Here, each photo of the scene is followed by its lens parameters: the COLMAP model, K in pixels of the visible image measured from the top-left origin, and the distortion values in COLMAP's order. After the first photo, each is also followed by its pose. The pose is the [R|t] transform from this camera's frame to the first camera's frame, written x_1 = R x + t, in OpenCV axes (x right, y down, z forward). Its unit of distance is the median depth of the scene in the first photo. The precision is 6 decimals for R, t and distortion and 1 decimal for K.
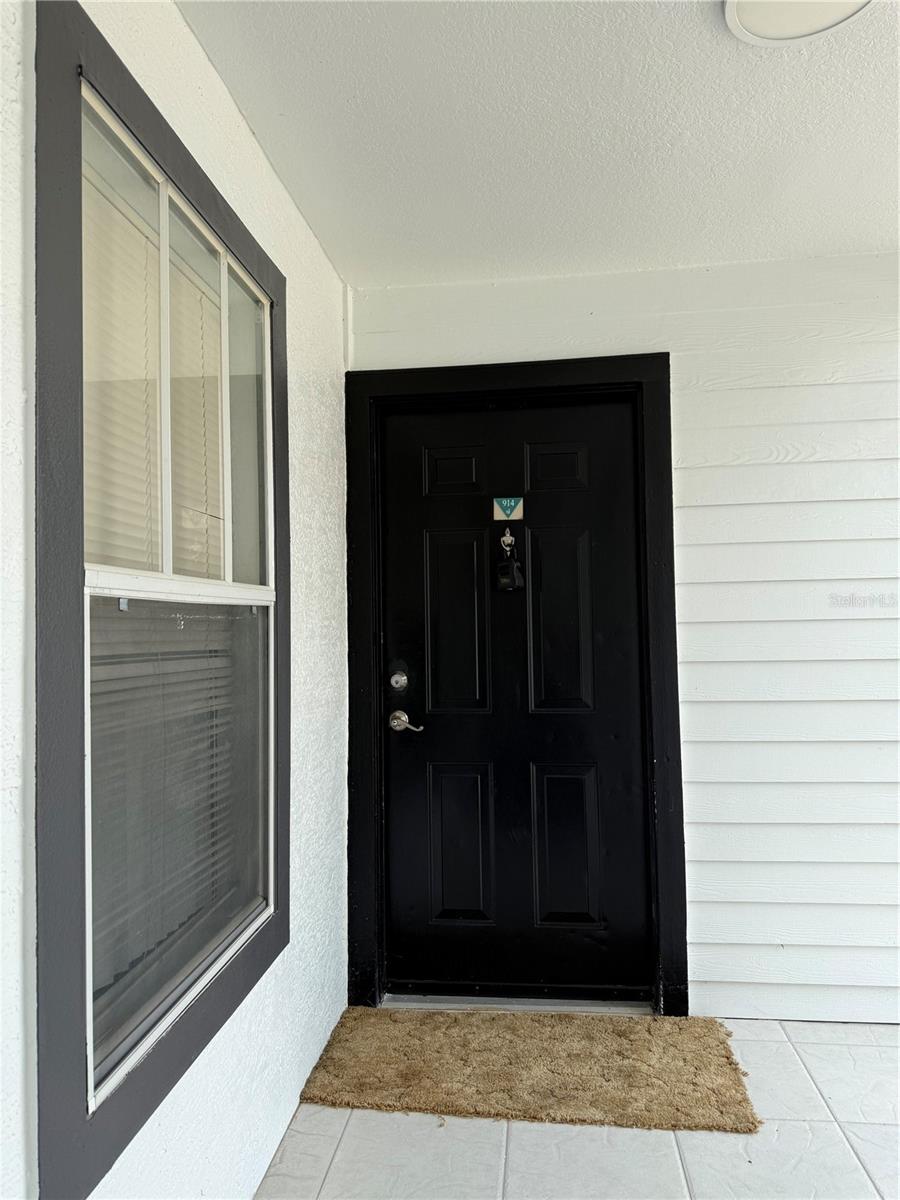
lens RADIAL K [[850.0, 0, 452.0], [0, 850.0, 592.0], [0, 0, 1]] dist [0.054965, -0.025629]
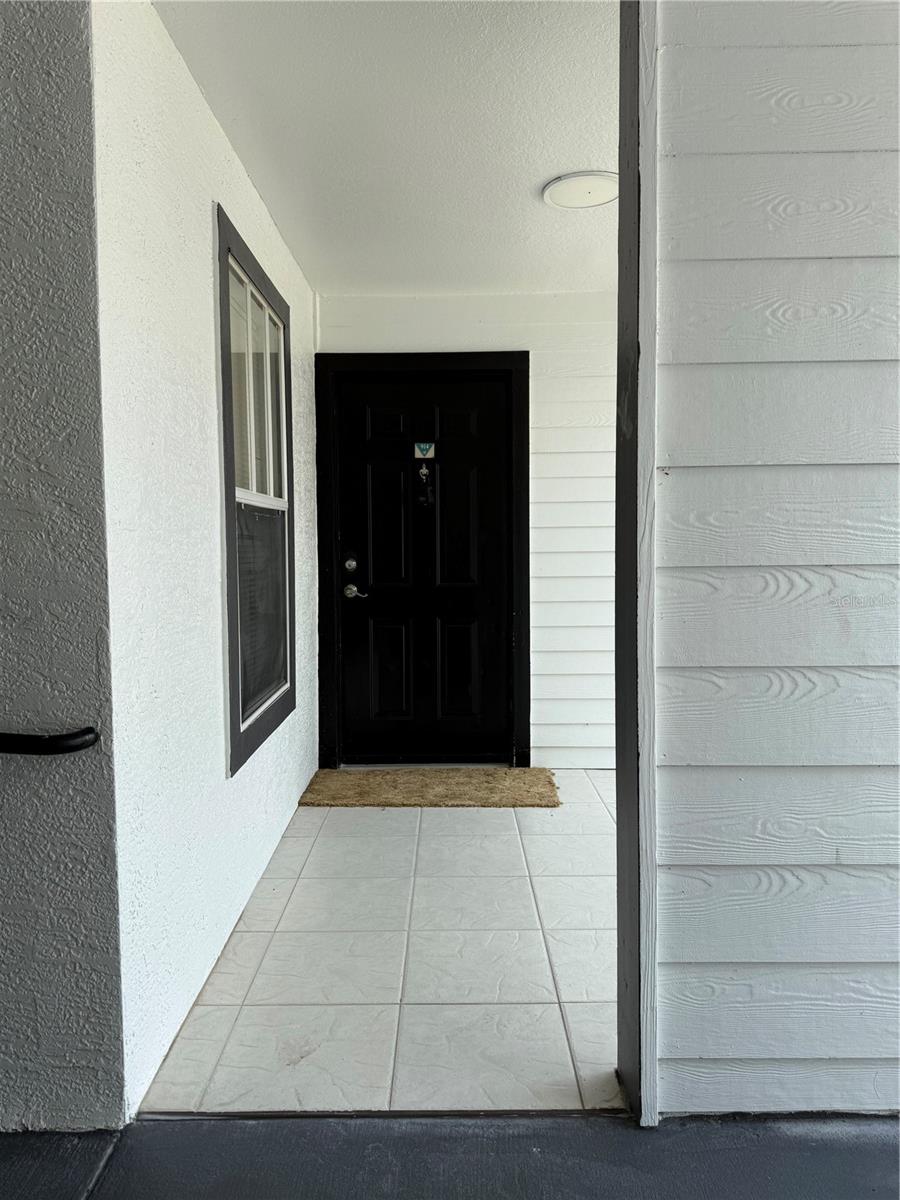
lens RADIAL K [[850.0, 0, 450.6], [0, 850.0, 593.0], [0, 0, 1]] dist [0.054965, -0.025629]
pose [[0.994089, 0.004282, 0.108480, -0.056167], [-0.014618, 0.995401, 0.094670, 0.010998], [-0.107576, -0.095696, 0.989581, -0.581063]]
